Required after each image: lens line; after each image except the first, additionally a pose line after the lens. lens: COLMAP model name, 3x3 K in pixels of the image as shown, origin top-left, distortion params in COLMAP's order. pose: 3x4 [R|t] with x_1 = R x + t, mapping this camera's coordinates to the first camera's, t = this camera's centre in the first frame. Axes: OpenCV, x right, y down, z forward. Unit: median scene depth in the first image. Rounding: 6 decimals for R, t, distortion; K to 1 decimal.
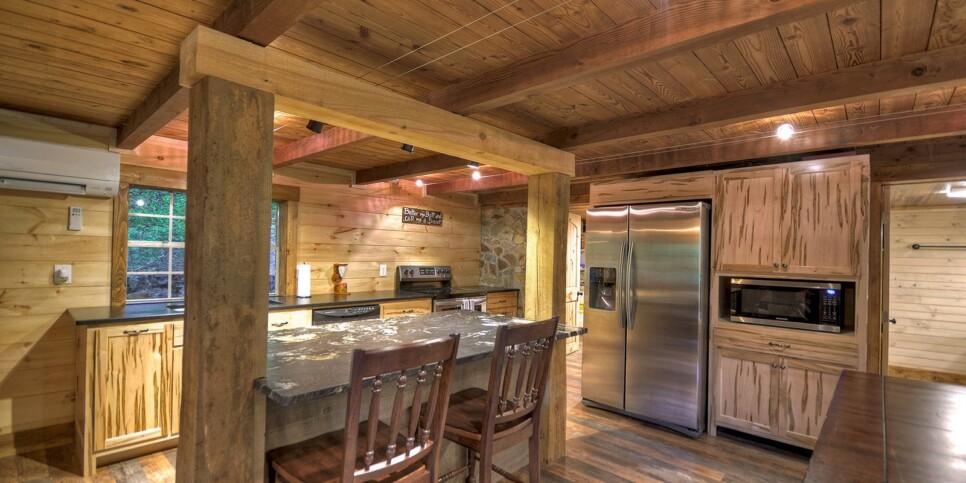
lens RADIAL K [[440.1, 0, 476.5], [0, 440.1, 245.7], [0, 0, 1]] dist [0.001680, -0.000390]
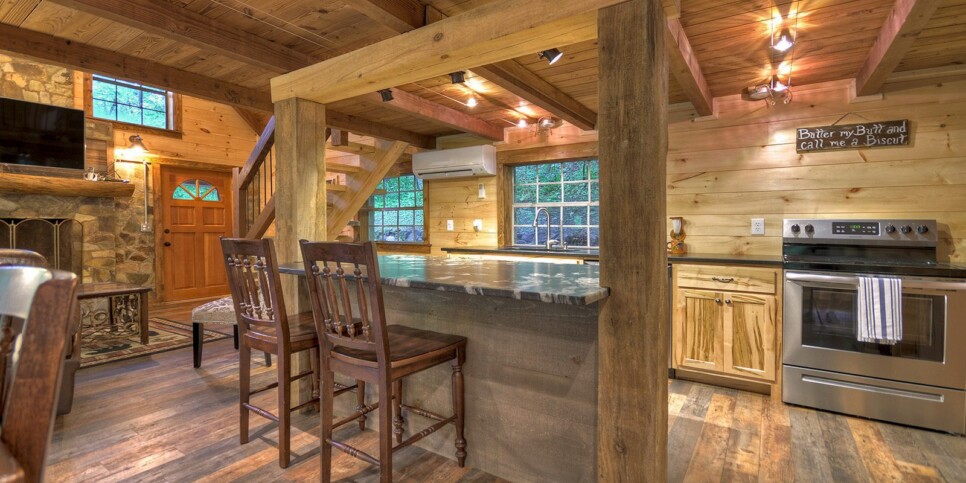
lens RADIAL K [[431.0, 0, 483.0], [0, 431.0, 241.5], [0, 0, 1]] dist [0.000761, -0.000282]
pose [[0.161230, 0.010584, -0.986860, 0.384303], [0.020237, 0.999697, 0.014027, 0.058994], [0.986709, -0.022233, 0.160967, 0.430617]]
